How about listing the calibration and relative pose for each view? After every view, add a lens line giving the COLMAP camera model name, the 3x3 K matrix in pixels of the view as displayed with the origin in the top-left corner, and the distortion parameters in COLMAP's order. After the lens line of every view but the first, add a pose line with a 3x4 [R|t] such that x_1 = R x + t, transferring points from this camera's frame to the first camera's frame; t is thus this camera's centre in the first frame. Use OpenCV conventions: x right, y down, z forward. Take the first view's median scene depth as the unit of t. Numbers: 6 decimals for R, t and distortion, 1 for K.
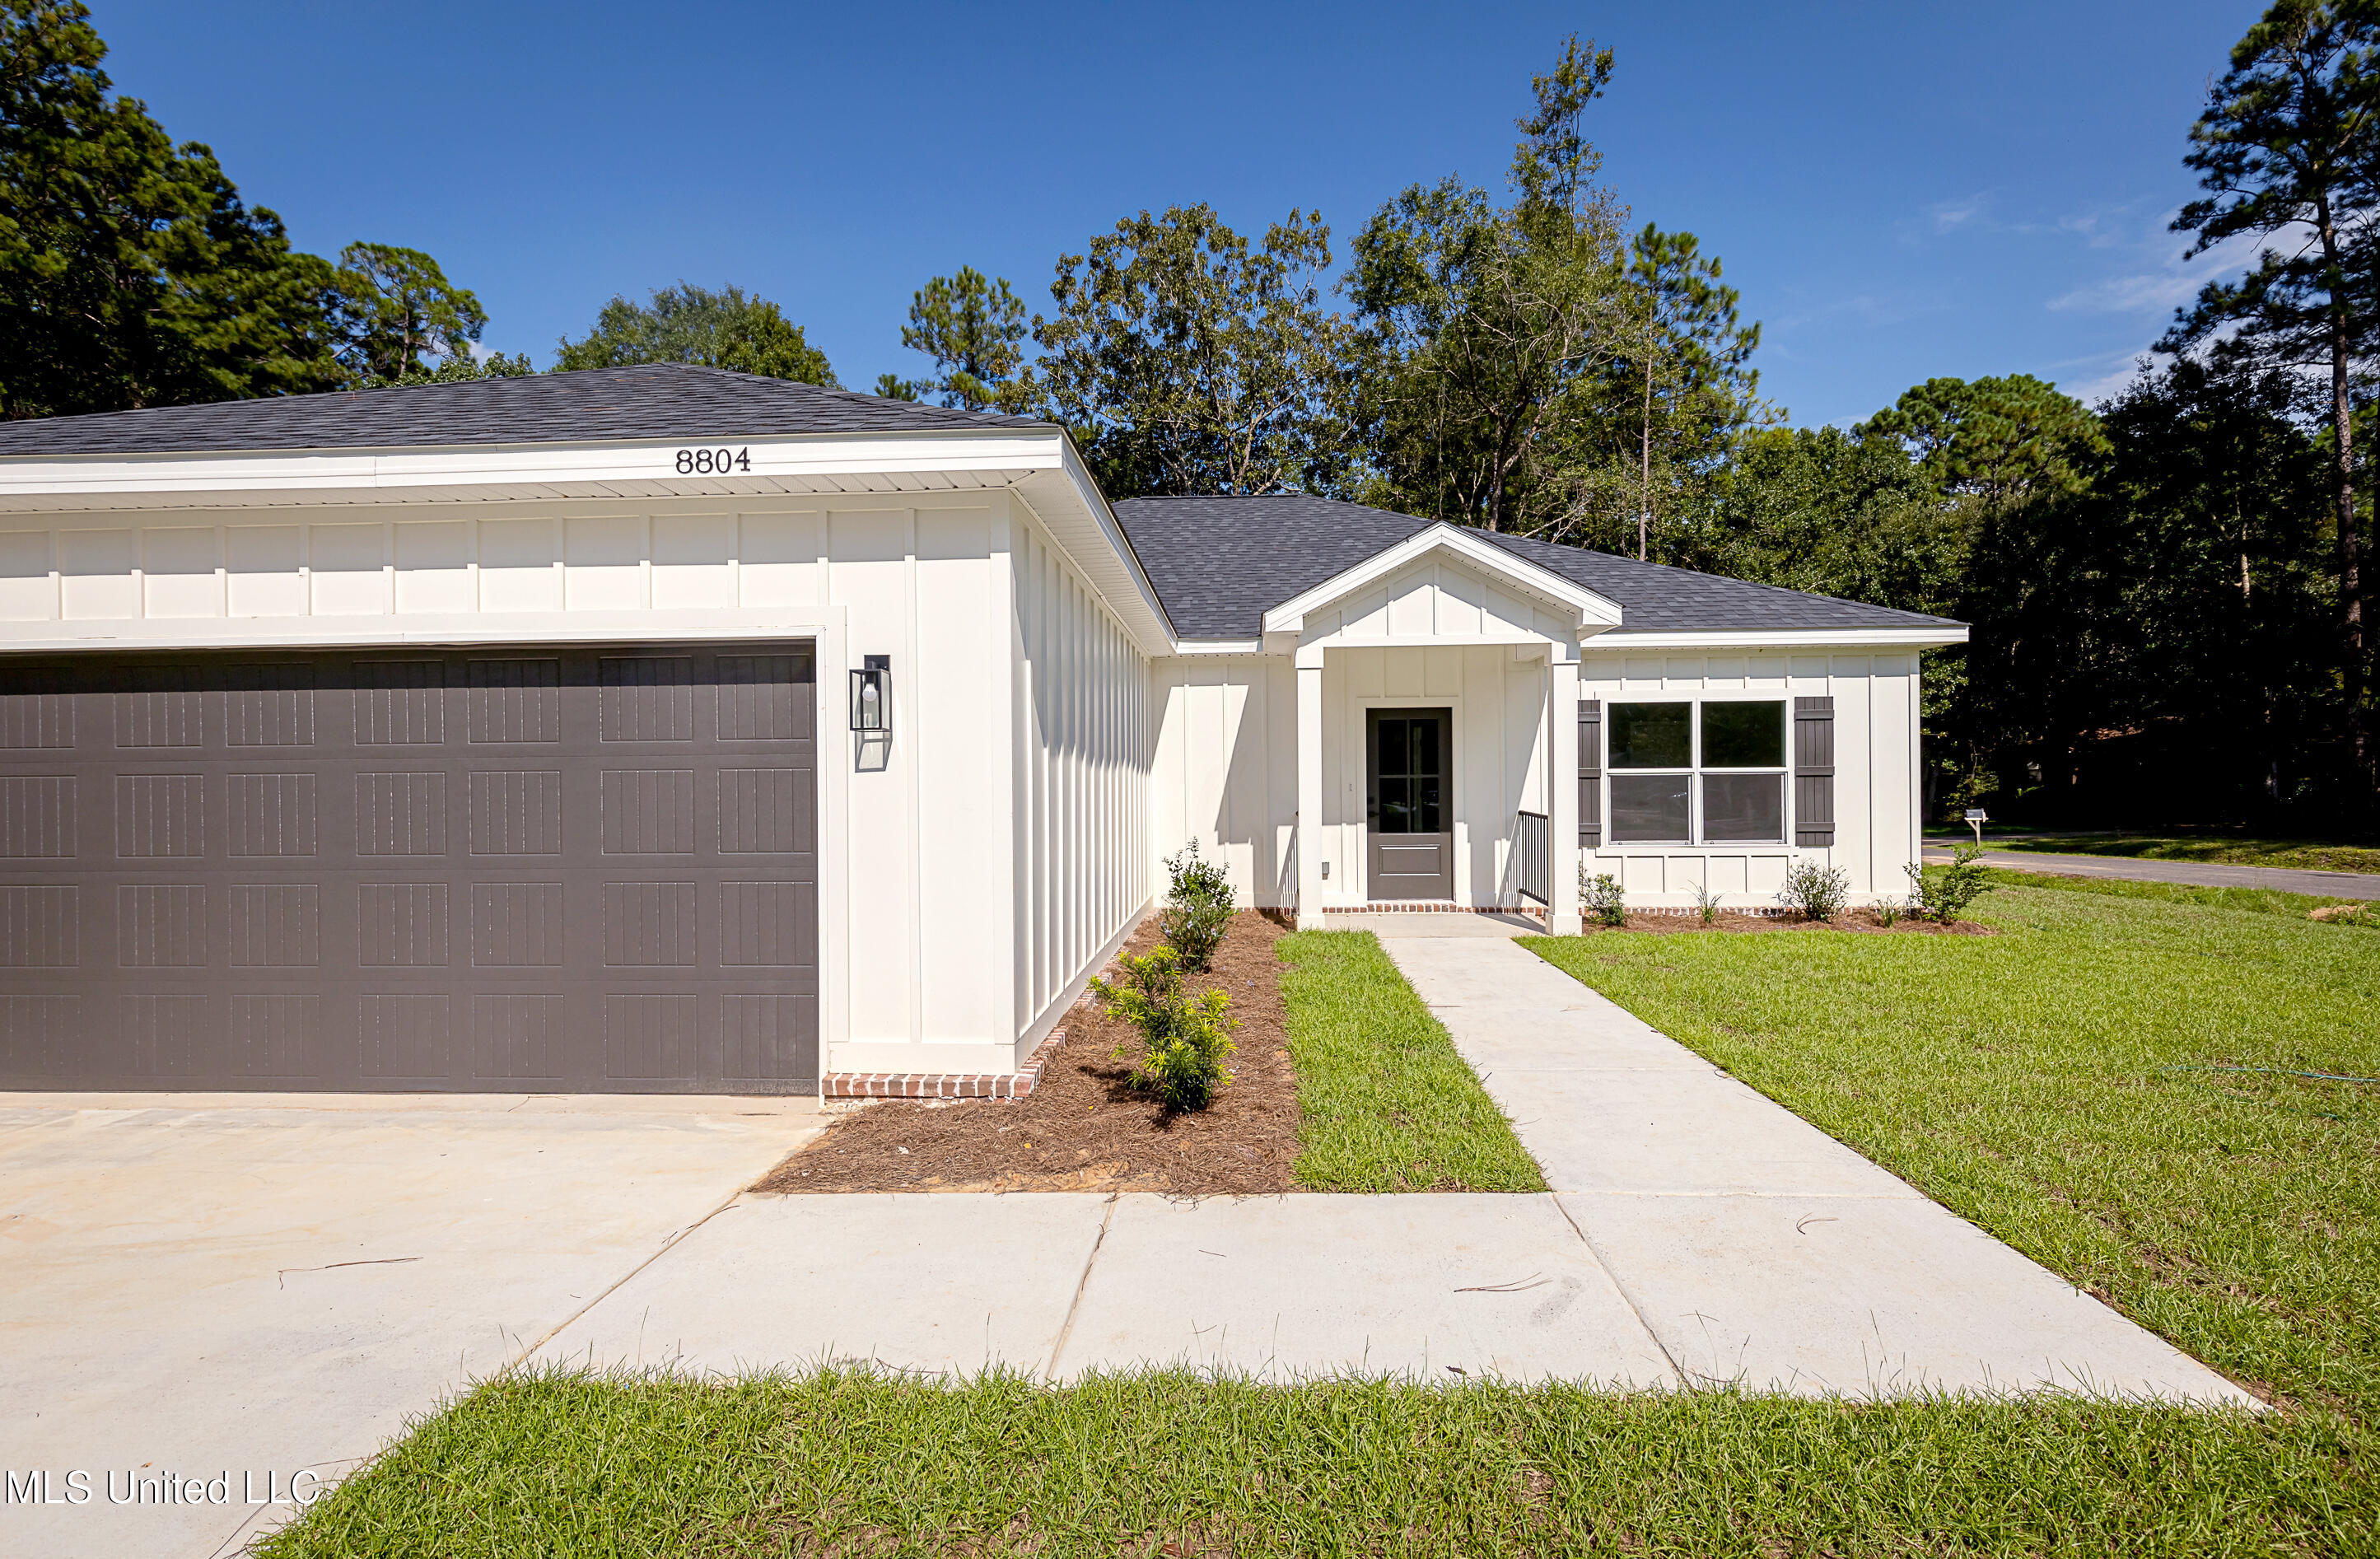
lens RADIAL K [[1077.4, 0, 1194.0], [0, 1077.4, 787.3], [0, 0, 1]] dist [0.009893, -0.000072]
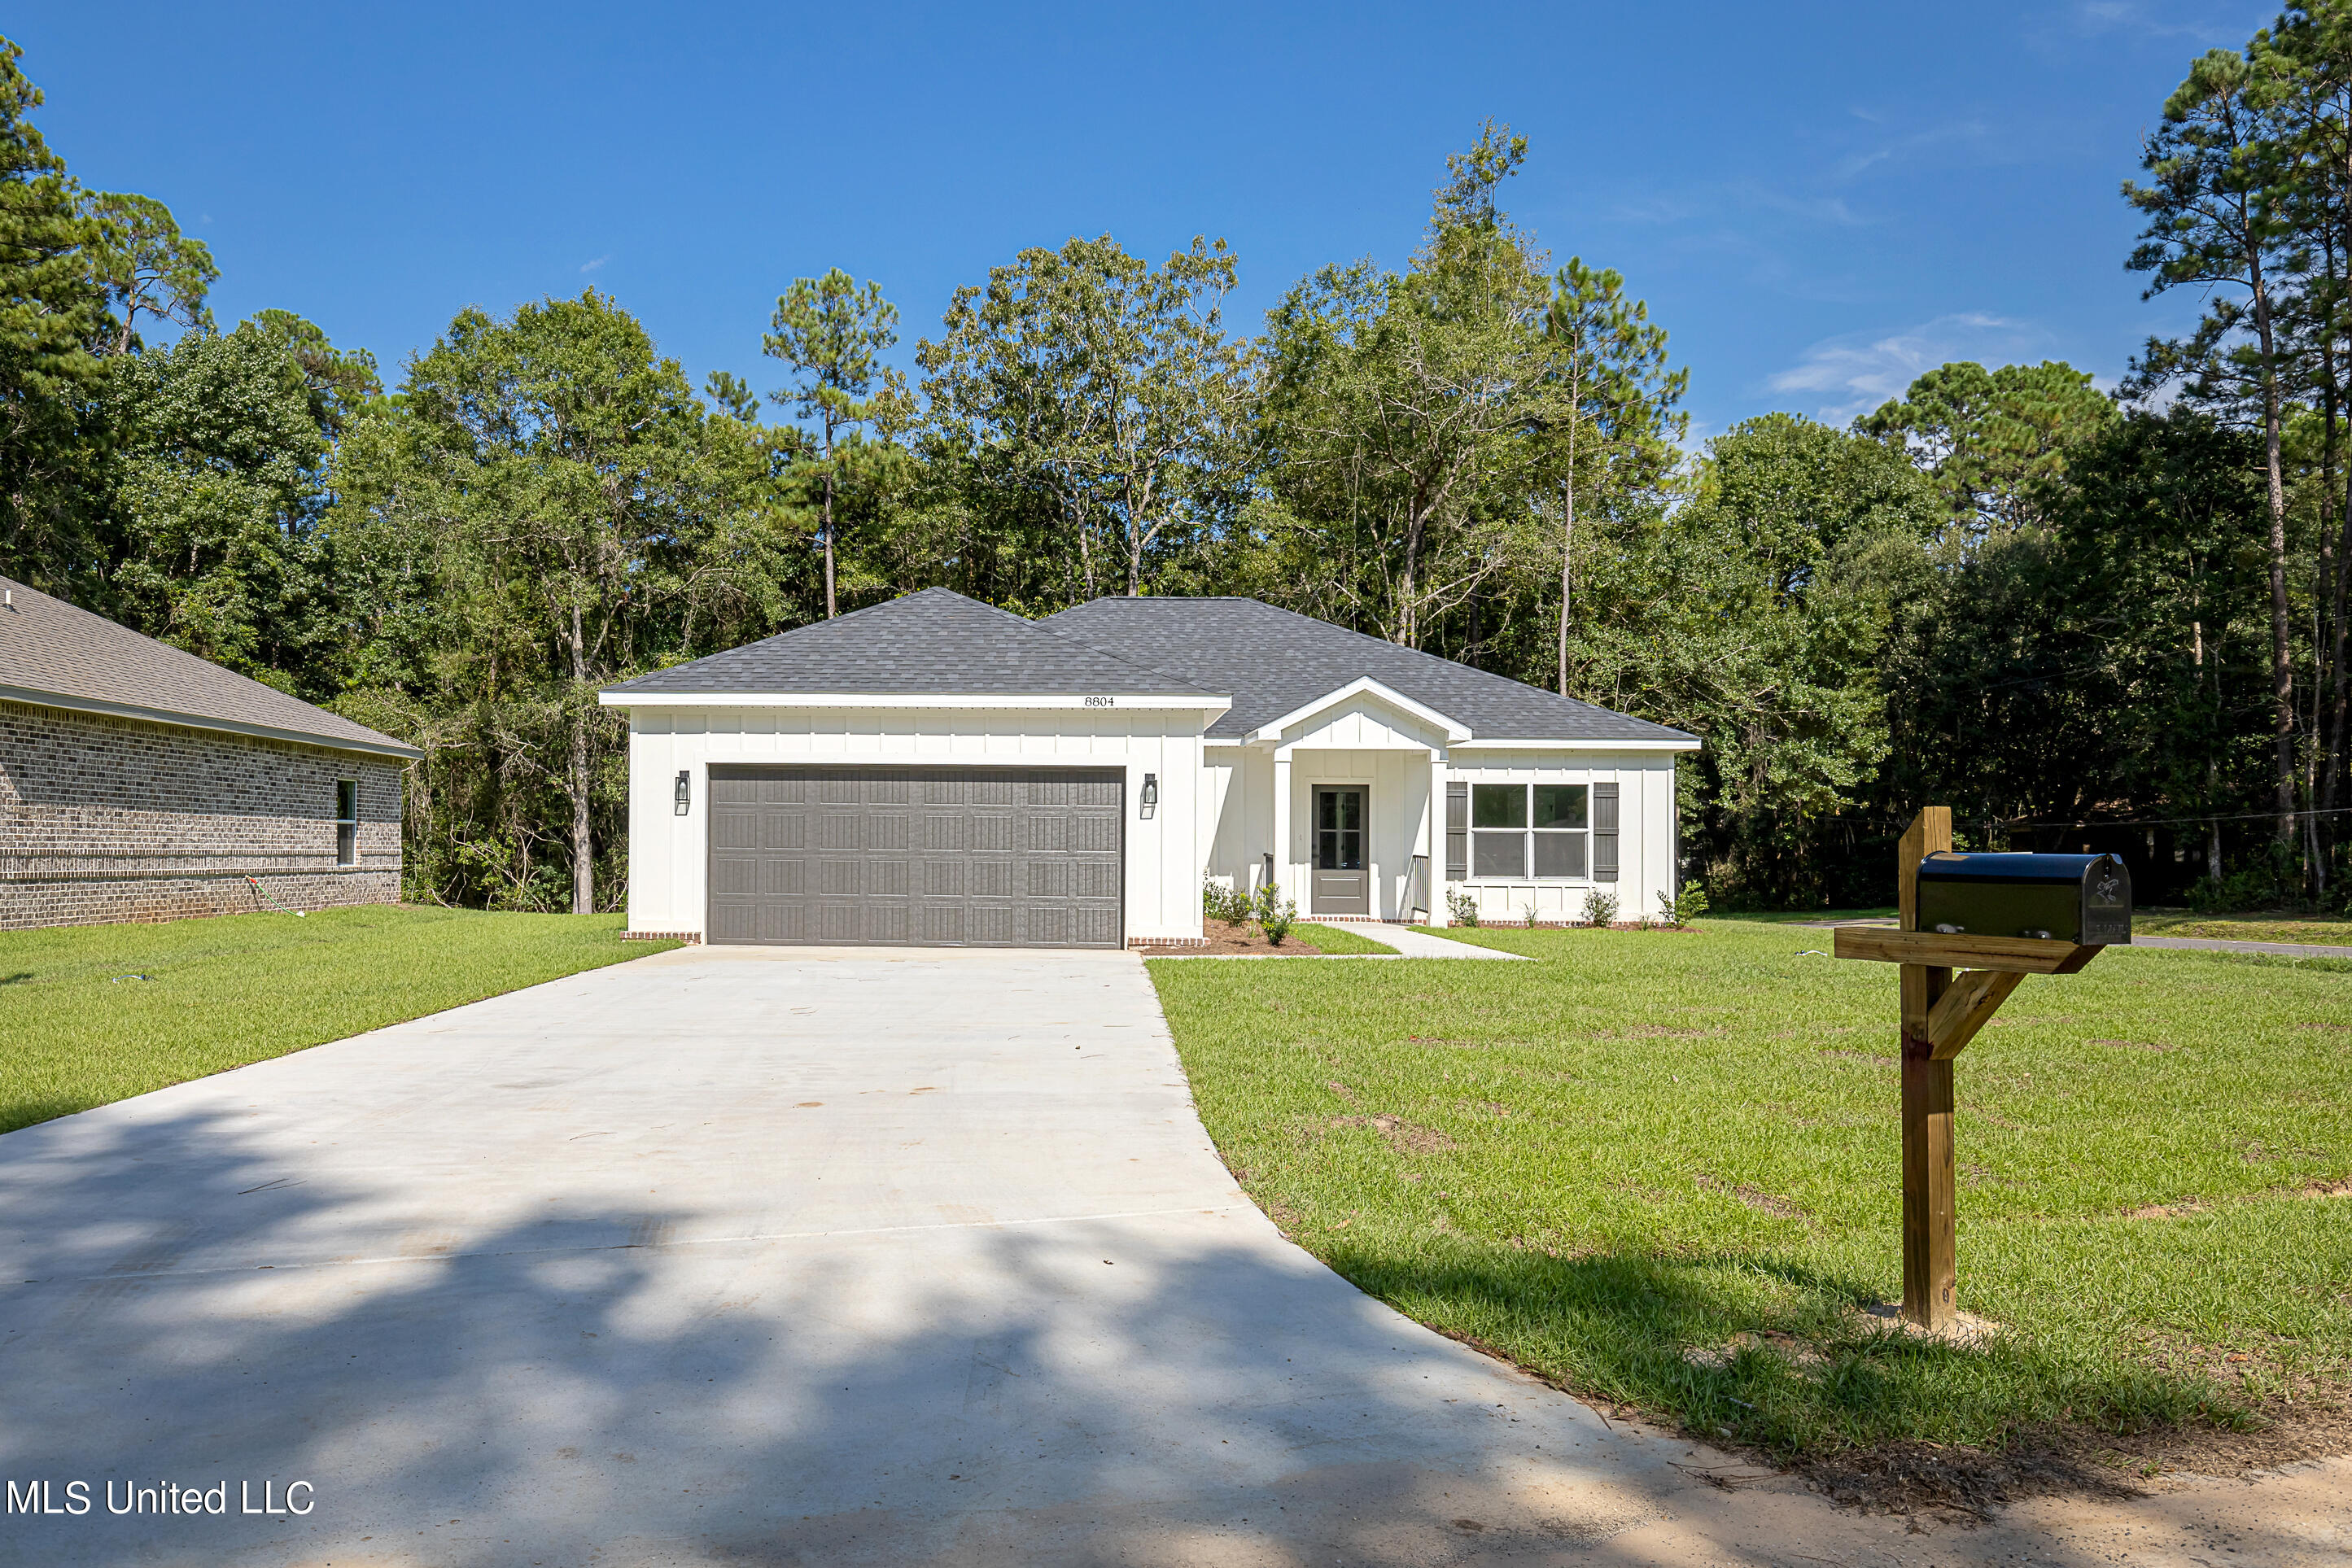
lens RADIAL K [[1648.4, 0, 984.8], [0, 1648.4, 825.1], [0, 0, 1]] dist [-0.004815, 0.001342]
pose [[0.999685, 0.018864, 0.016568, -0.158892], [-0.018531, 0.999628, -0.020011, 0.018133], [-0.016939, 0.019697, 0.999662, -0.613349]]
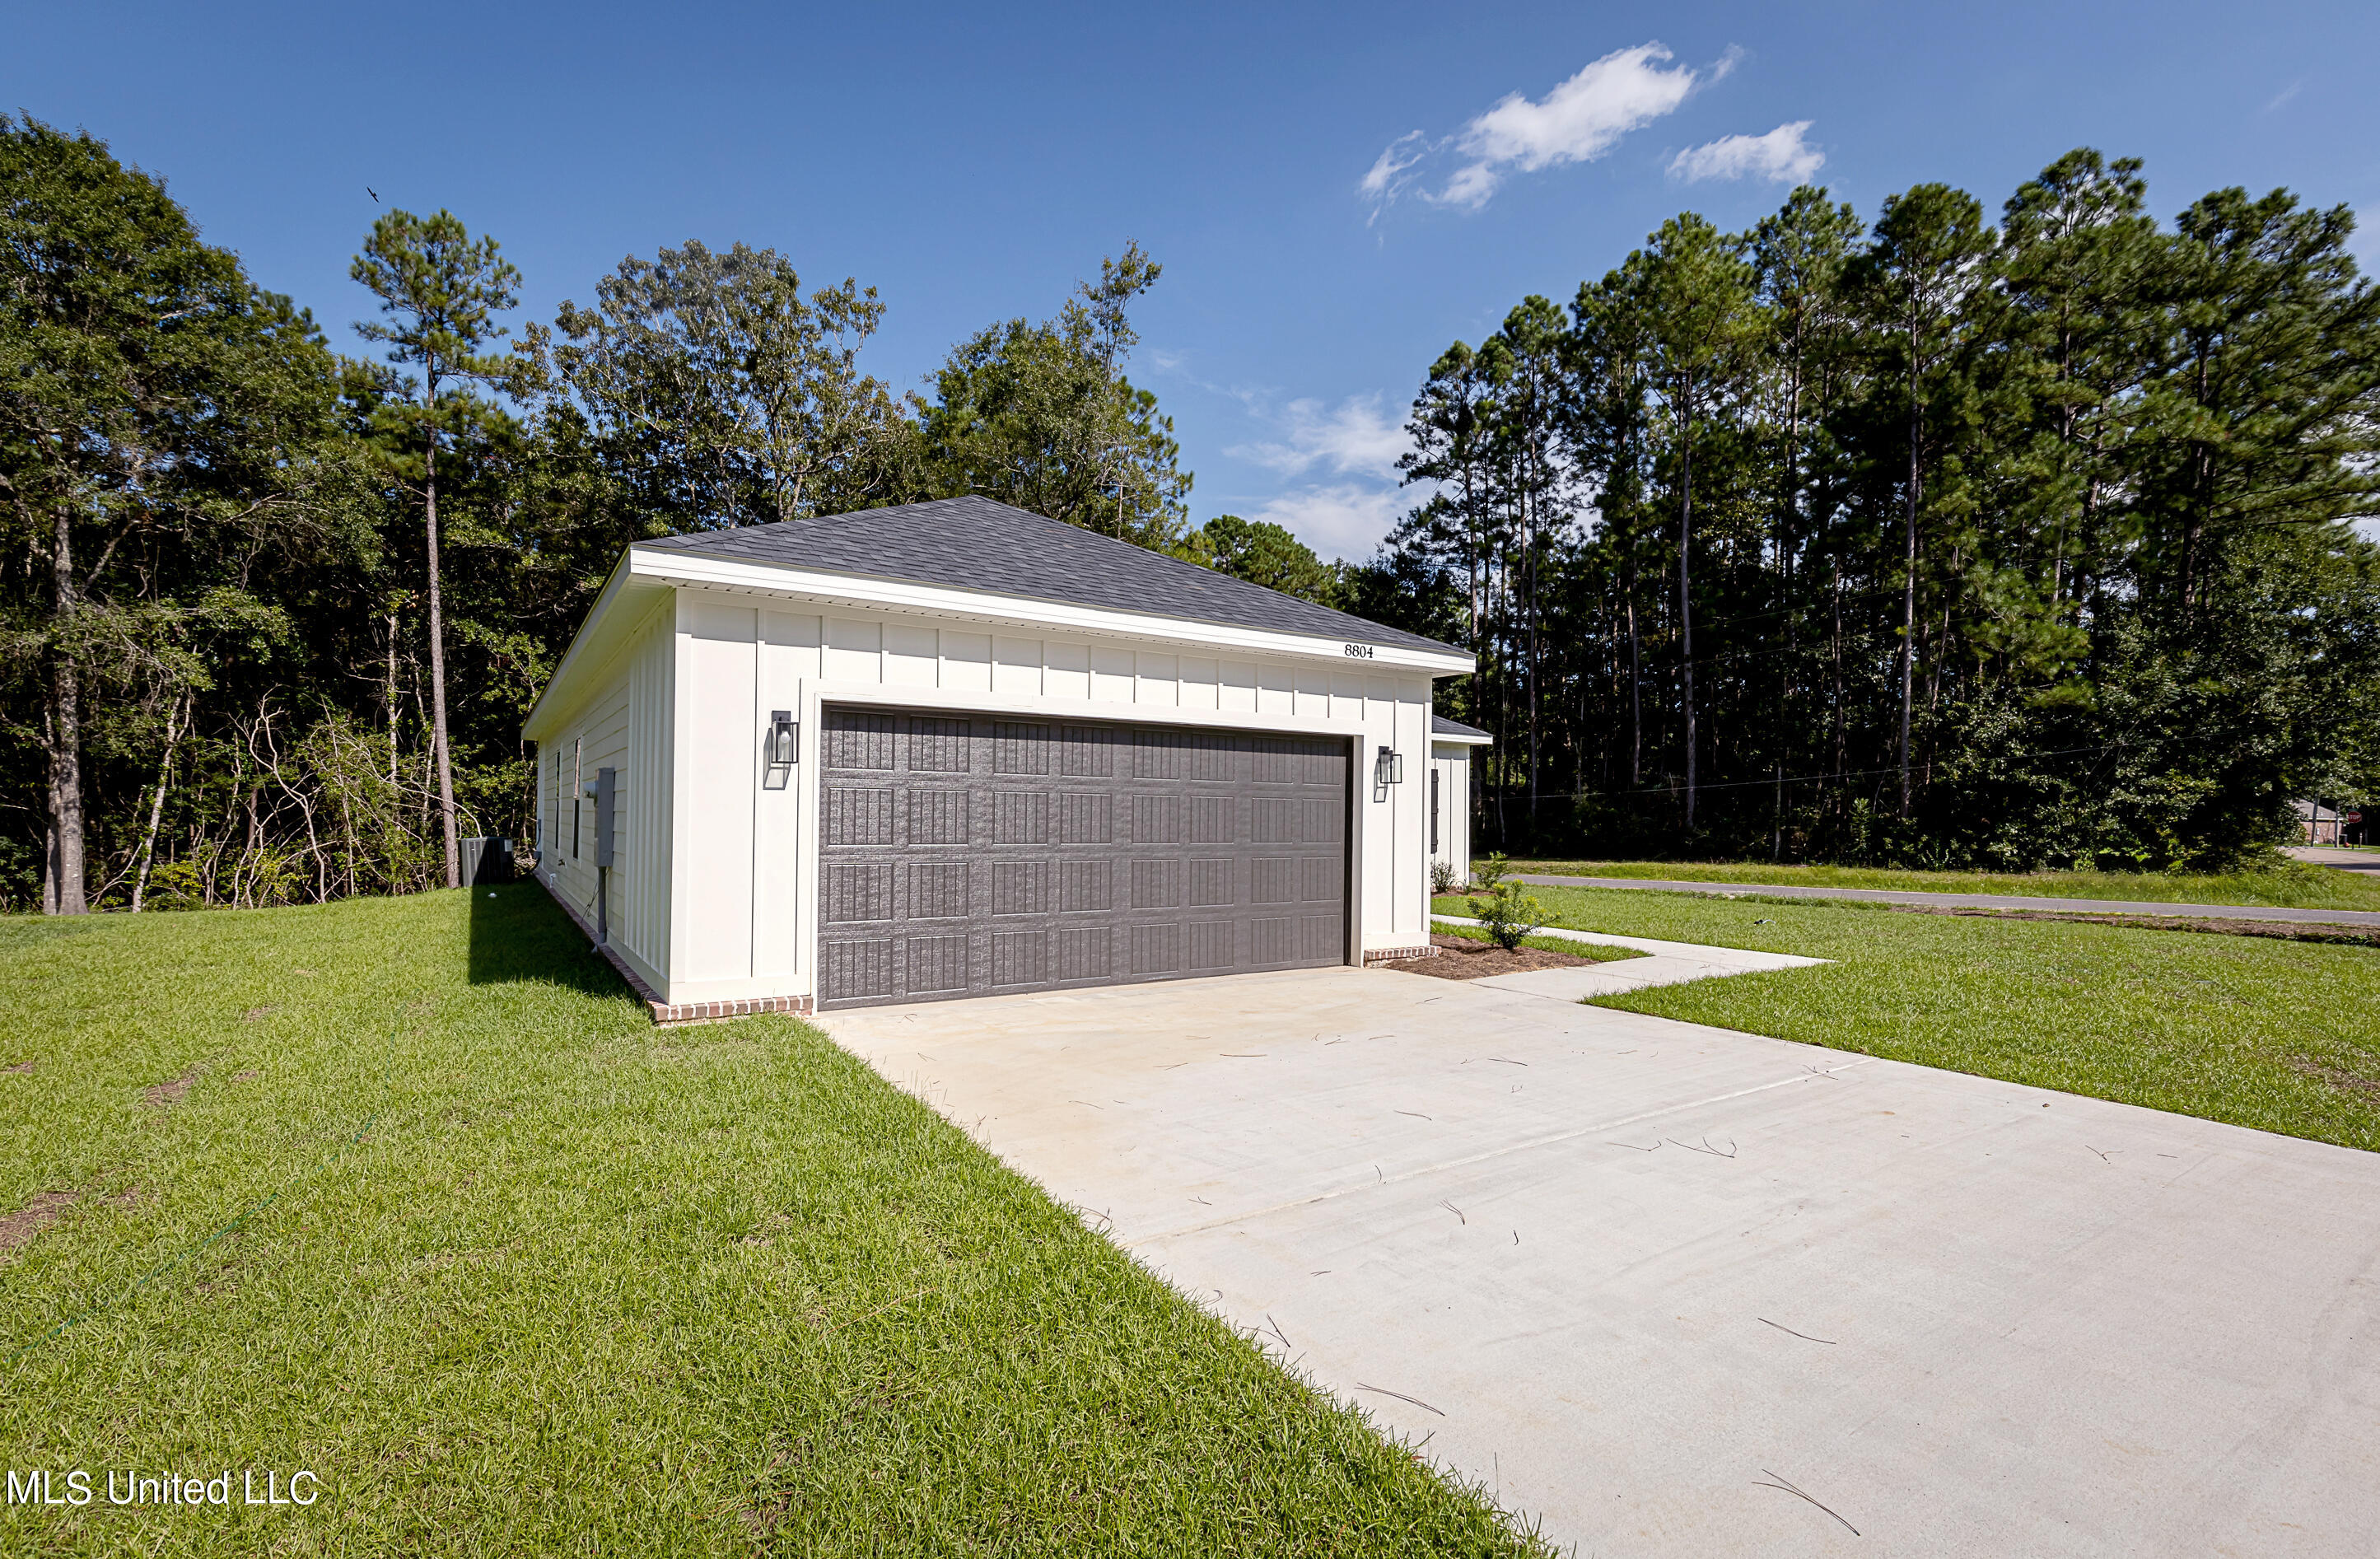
lens RADIAL K [[1084.8, 0, 1189.5], [0, 1084.8, 810.0], [0, 0, 1]] dist [-0.001281, 0.000622]
pose [[0.801259, 0.021421, 0.597934, -0.388903], [-0.015671, 0.999767, -0.014816, 0.007621], [-0.598112, 0.002501, 0.801408, -0.094010]]
